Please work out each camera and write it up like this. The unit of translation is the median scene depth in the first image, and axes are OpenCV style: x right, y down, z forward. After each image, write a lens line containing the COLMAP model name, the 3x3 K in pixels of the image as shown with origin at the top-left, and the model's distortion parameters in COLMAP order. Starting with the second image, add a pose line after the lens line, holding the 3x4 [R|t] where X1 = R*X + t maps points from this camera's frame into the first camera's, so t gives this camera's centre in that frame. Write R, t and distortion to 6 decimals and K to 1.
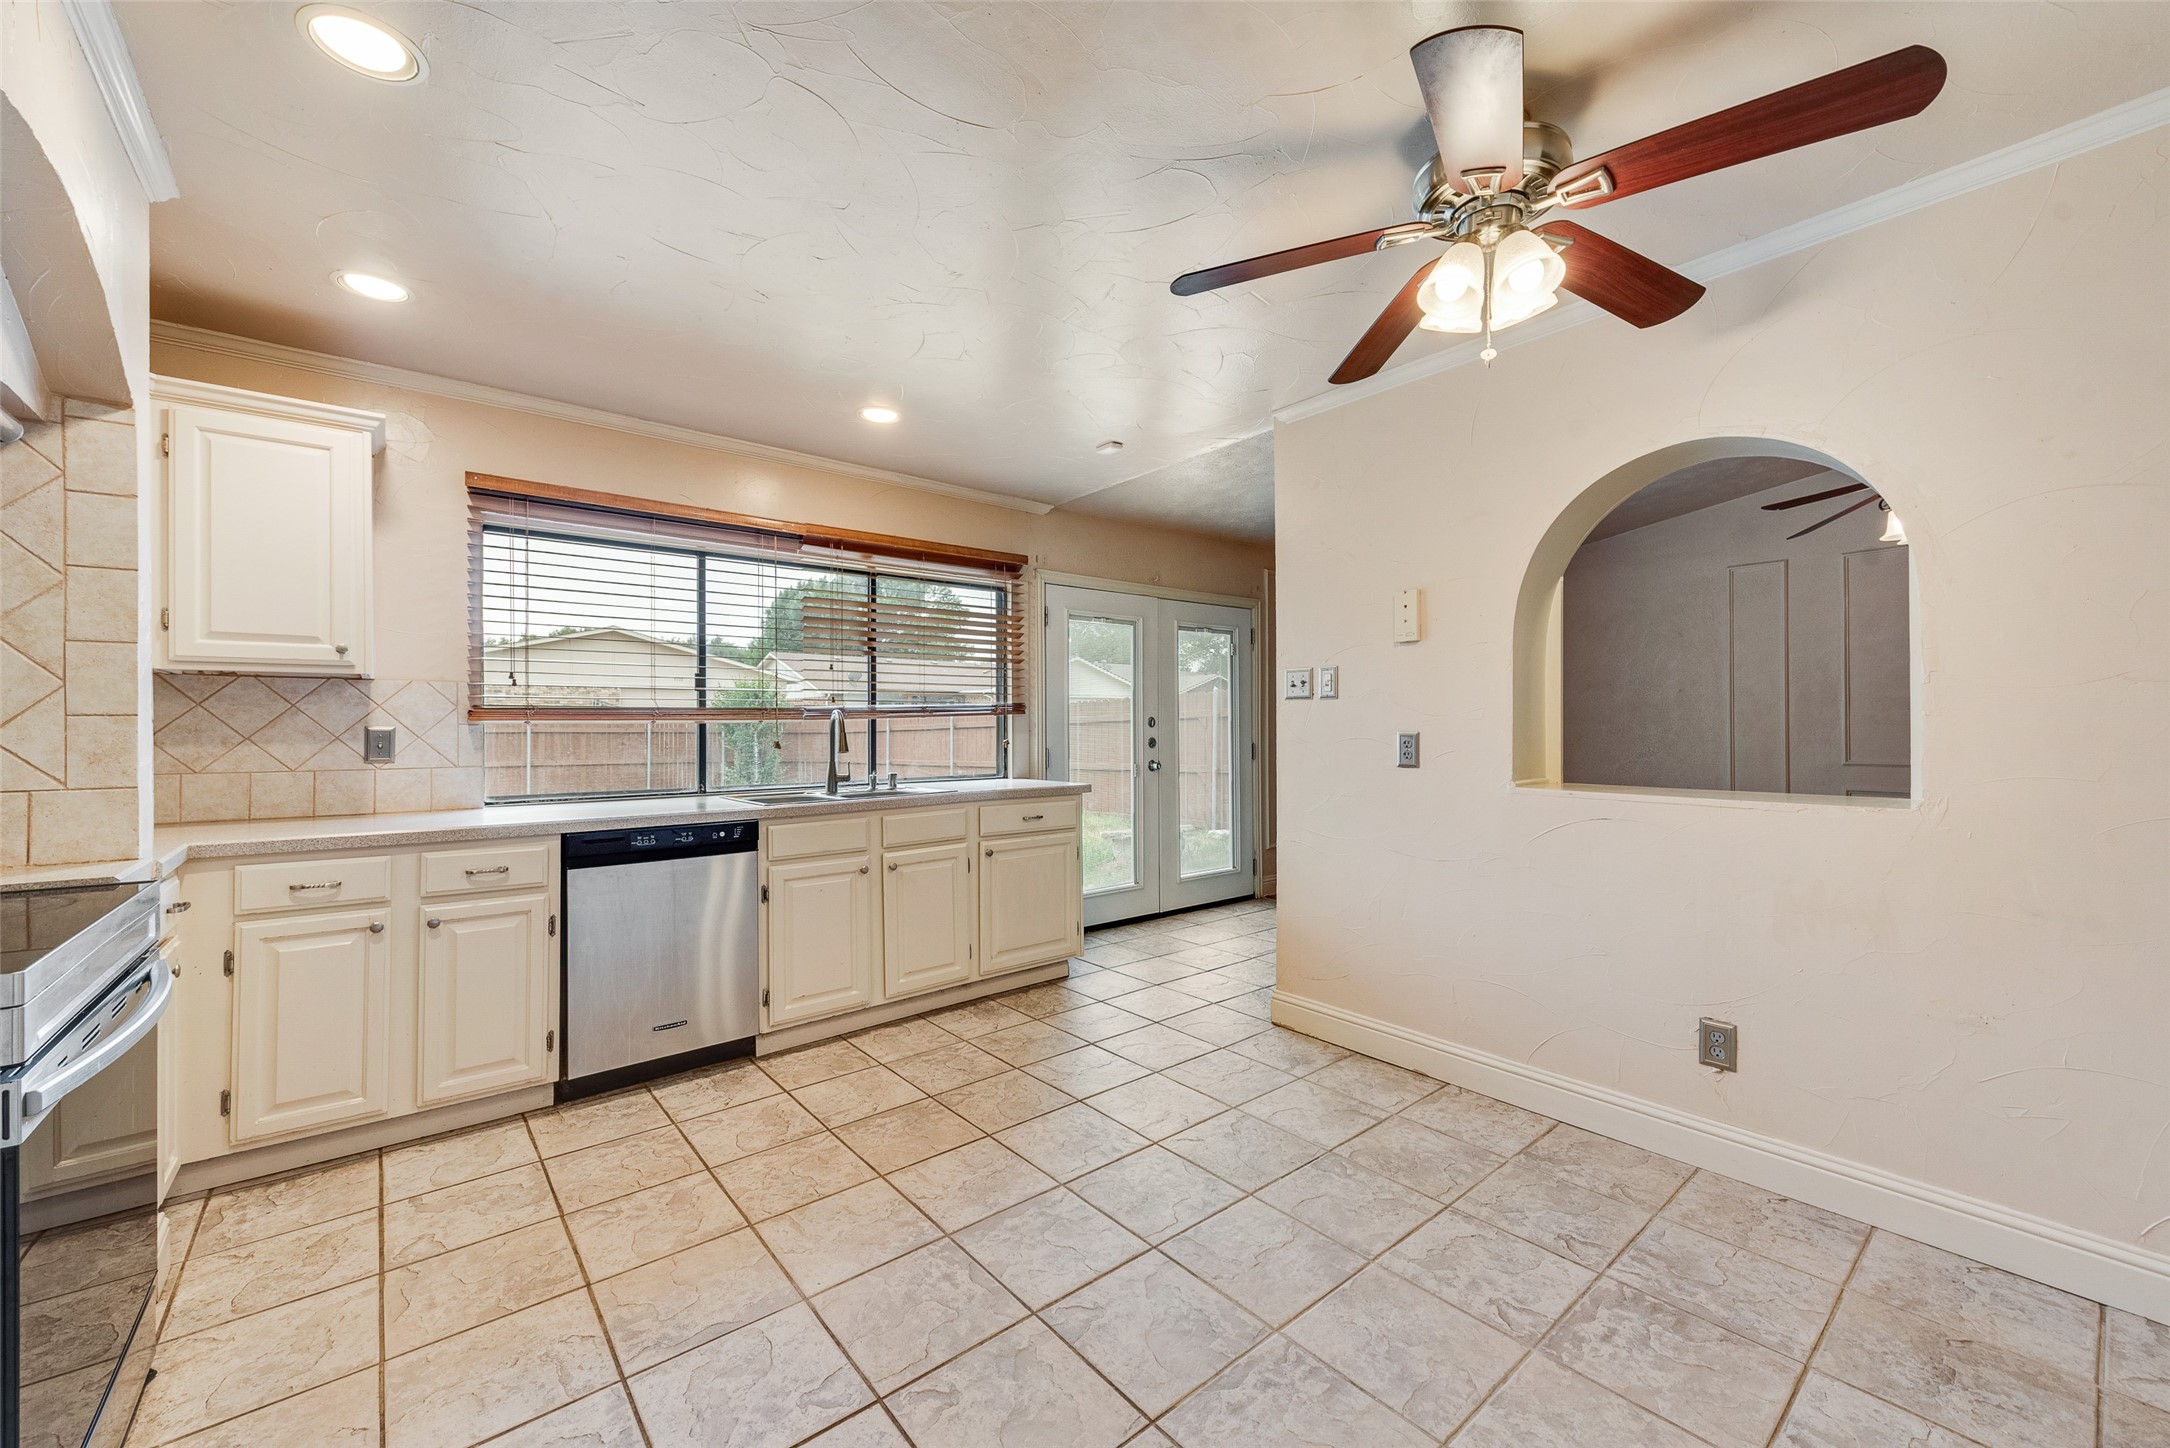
lens RADIAL K [[842.6, 0, 1072.6], [0, 842.6, 719.3], [0, 0, 1]] dist [0.000823, -0.000291]
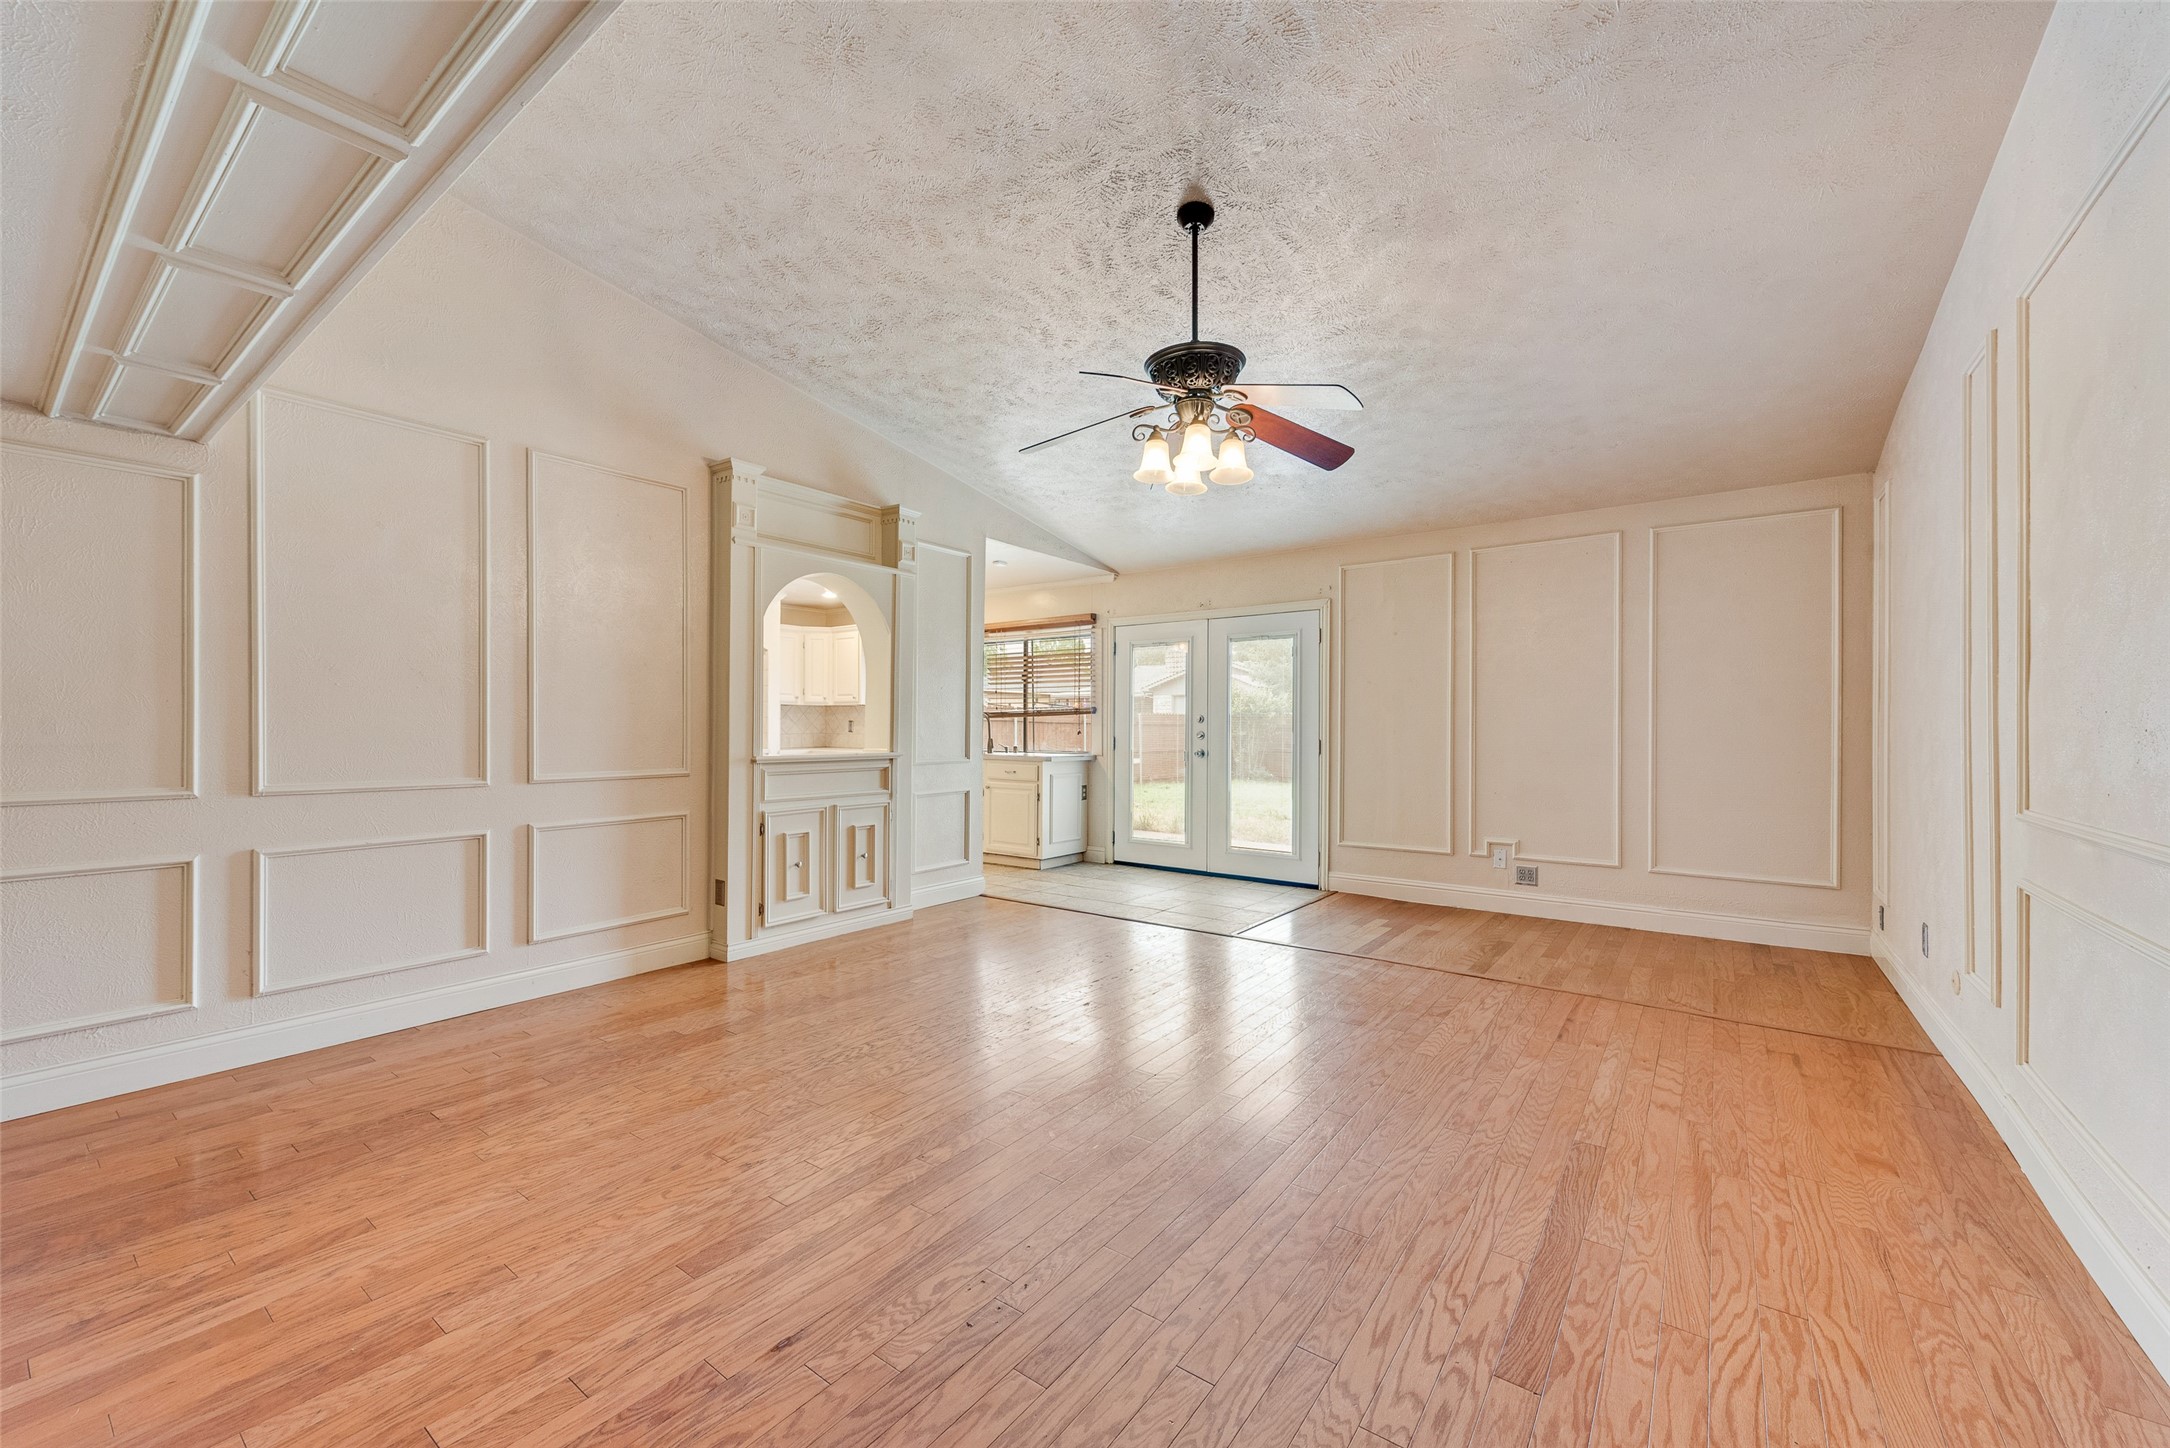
lens RADIAL K [[842.6, 0, 1072.6], [0, 842.6, 719.3], [0, 0, 1]] dist [0.000823, -0.000291]
pose [[0.234143, 0.000255, -0.972202, 1.408594], [0.002076, 0.999998, 0.000763, 0.002159], [0.972200, -0.002196, 0.234142, 0.575941]]
